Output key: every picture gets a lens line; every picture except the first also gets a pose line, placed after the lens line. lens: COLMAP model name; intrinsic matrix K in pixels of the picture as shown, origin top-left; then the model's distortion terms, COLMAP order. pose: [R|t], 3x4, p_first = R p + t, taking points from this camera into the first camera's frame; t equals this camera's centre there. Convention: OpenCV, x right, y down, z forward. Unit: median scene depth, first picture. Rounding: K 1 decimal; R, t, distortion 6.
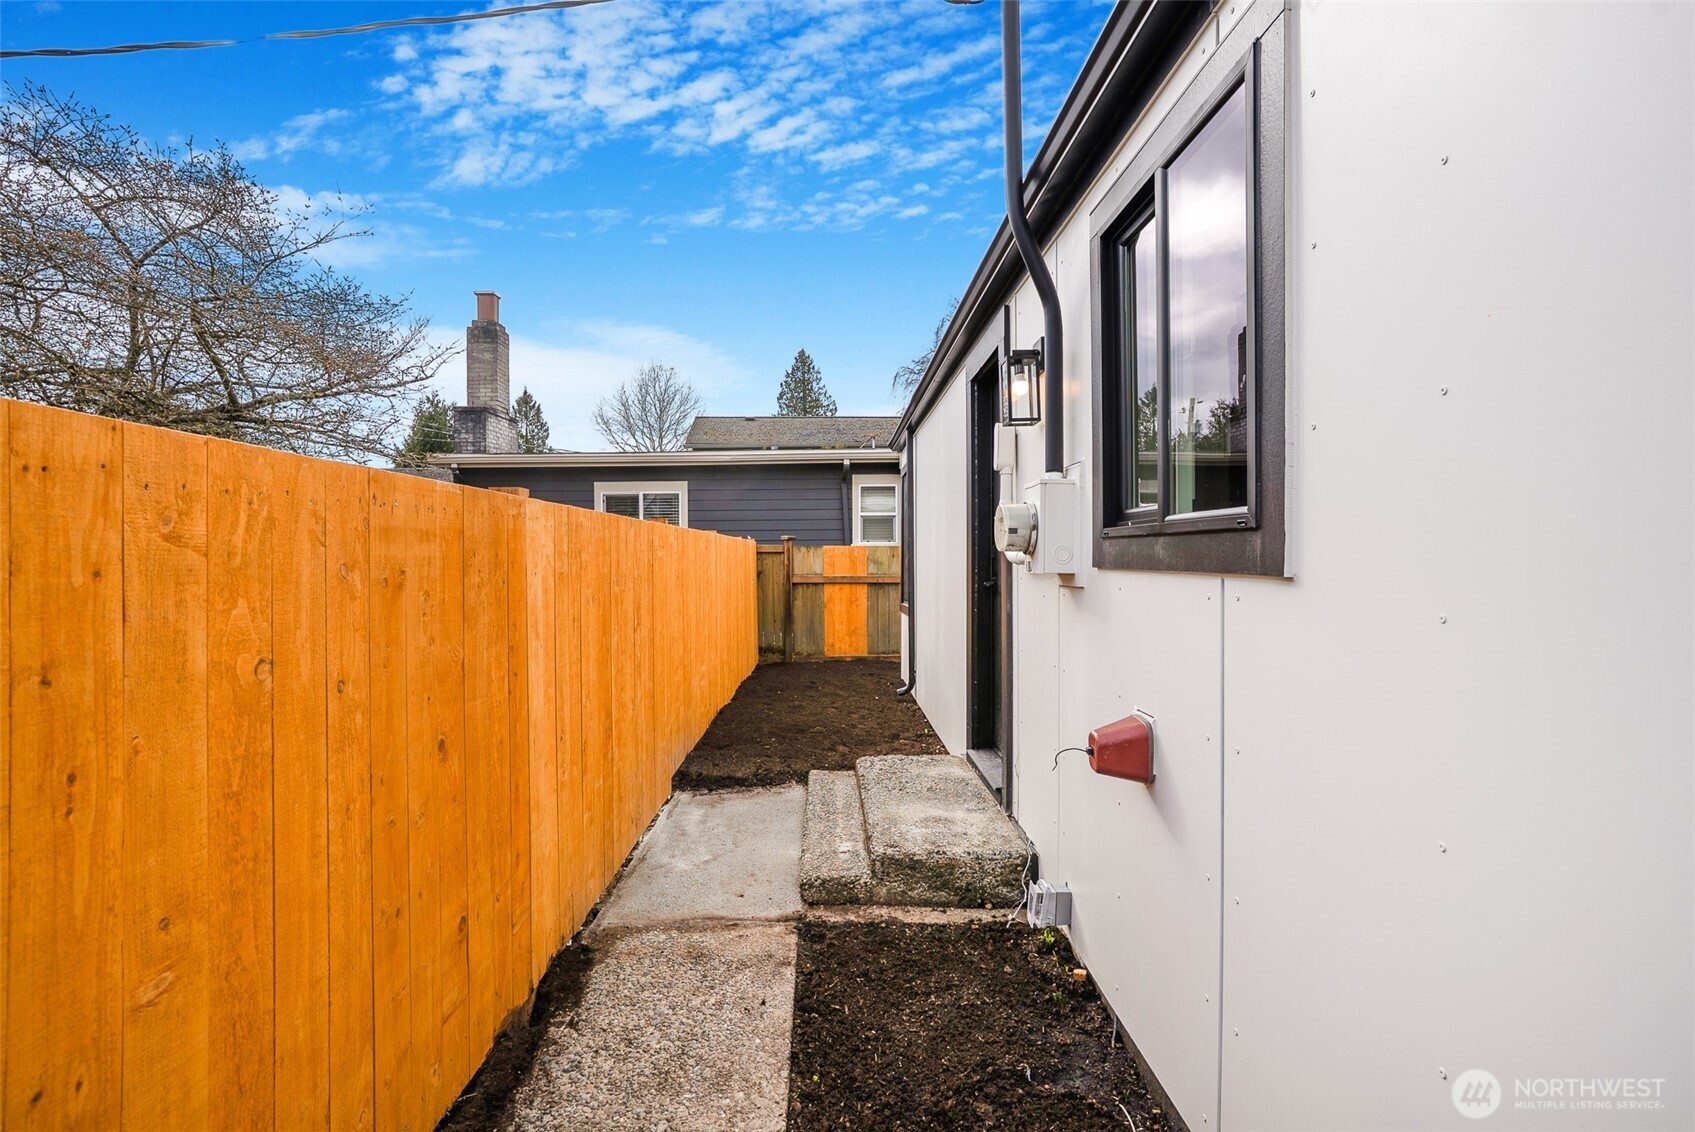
lens RADIAL K [[837.5, 0, 847.5], [0, 837.5, 566.0], [0, 0, 1]] dist [0.000111, 0.000129]
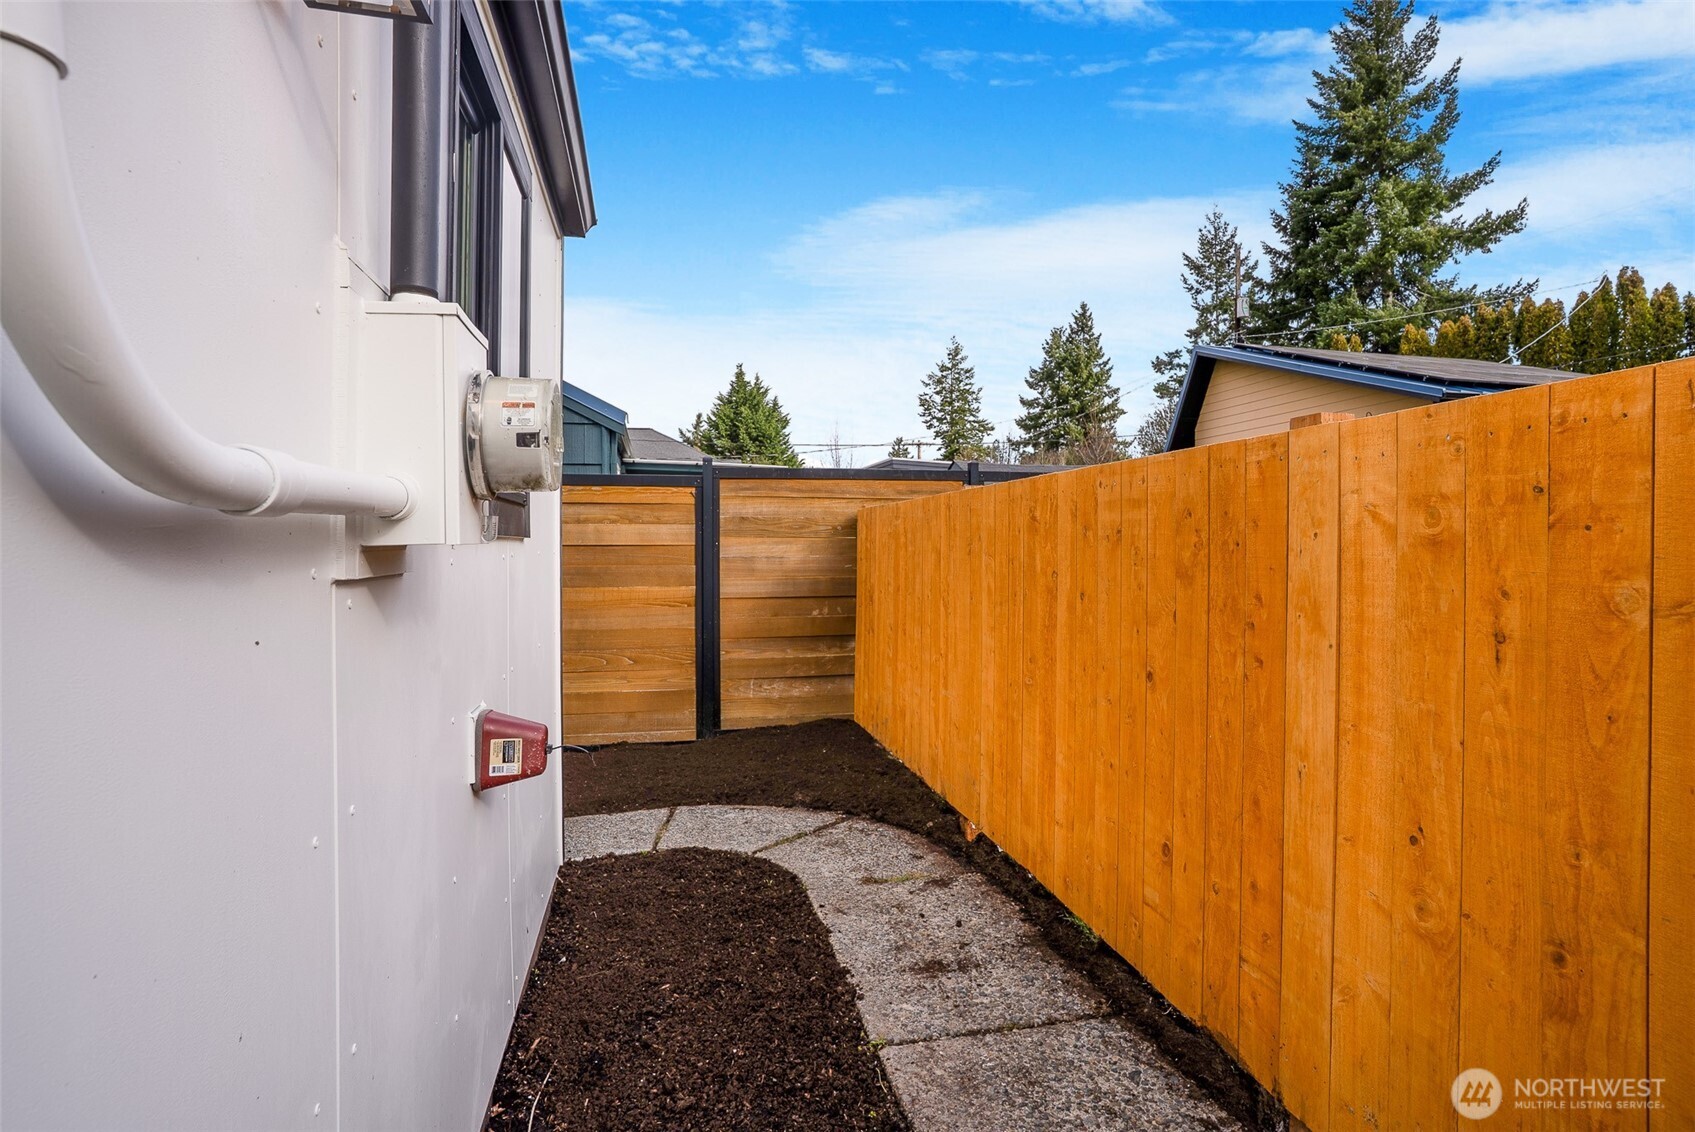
lens RADIAL K [[837.5, 0, 847.5], [0, 837.5, 566.0], [0, 0, 1]] dist [0.000111, 0.000129]
pose [[-0.979583, 0.015575, -0.200438, 0.163522], [0.007409, 0.999114, 0.041427, 0.003003], [0.200905, 0.039097, -0.978830, 1.928340]]
